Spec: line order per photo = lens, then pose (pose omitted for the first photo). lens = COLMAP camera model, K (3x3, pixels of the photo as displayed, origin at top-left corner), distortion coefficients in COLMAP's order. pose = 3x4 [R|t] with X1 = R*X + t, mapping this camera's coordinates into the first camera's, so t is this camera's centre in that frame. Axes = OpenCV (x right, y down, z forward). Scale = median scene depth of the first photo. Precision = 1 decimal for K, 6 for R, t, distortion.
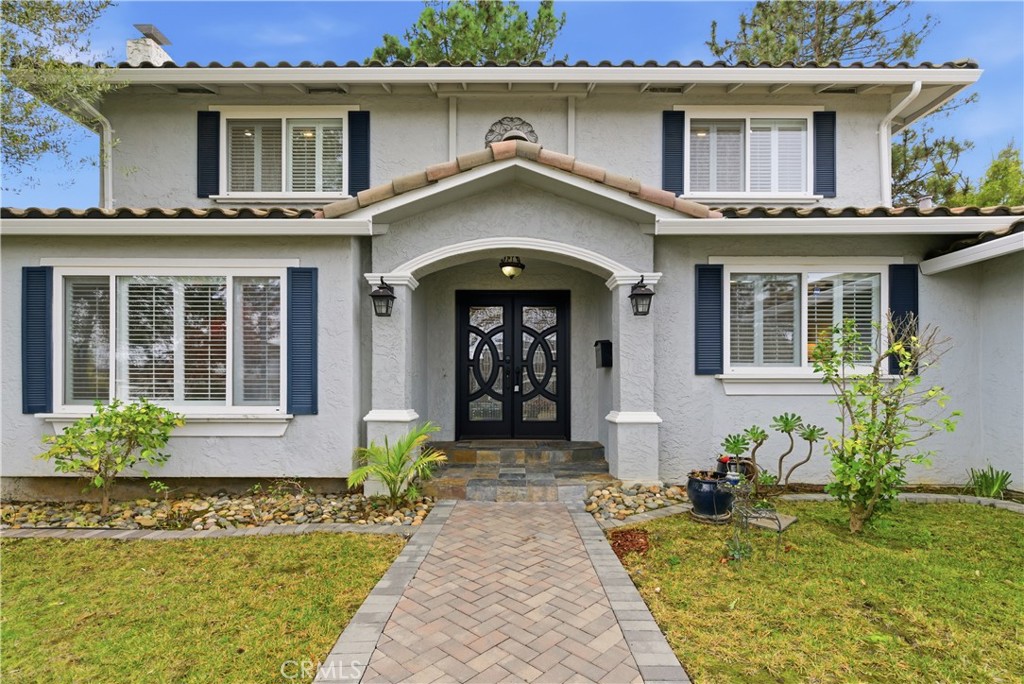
lens RADIAL K [[461.6, 0, 533.8], [0, 461.6, 338.7], [0, 0, 1]] dist [0.002604, 0.000397]
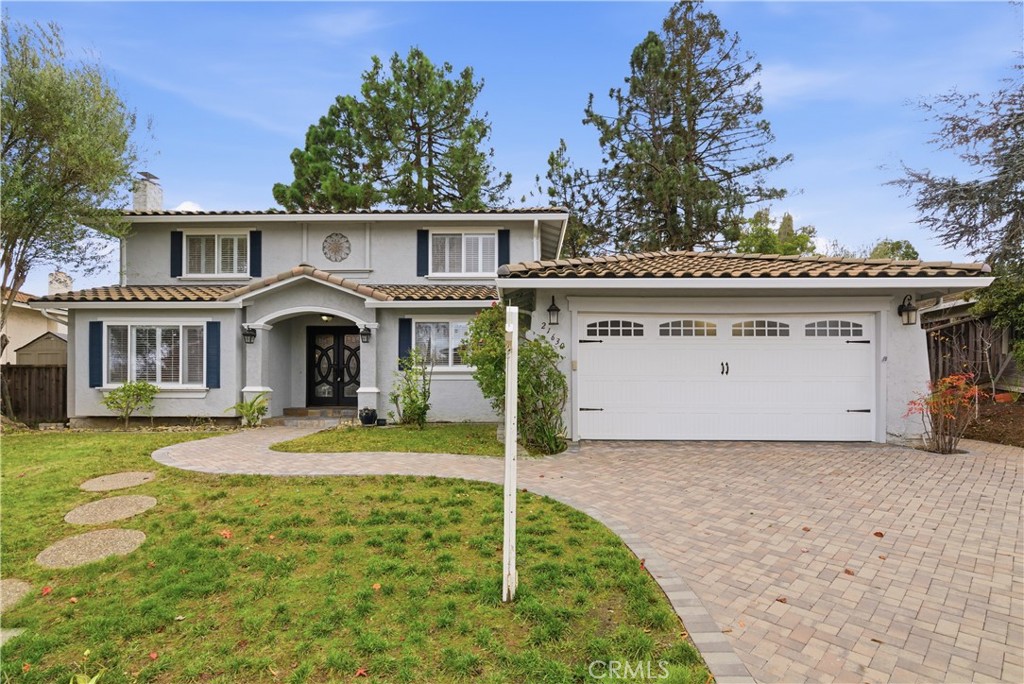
lens RADIAL K [[461.6, 0, 510.5], [0, 461.6, 343.9], [0, 0, 1]] dist [0.002604, 0.000397]
pose [[0.999730, -0.003000, -0.023055, 0.939252], [0.002869, 0.999980, -0.005705, -0.028952], [0.023072, 0.005637, 0.999718, -1.139123]]
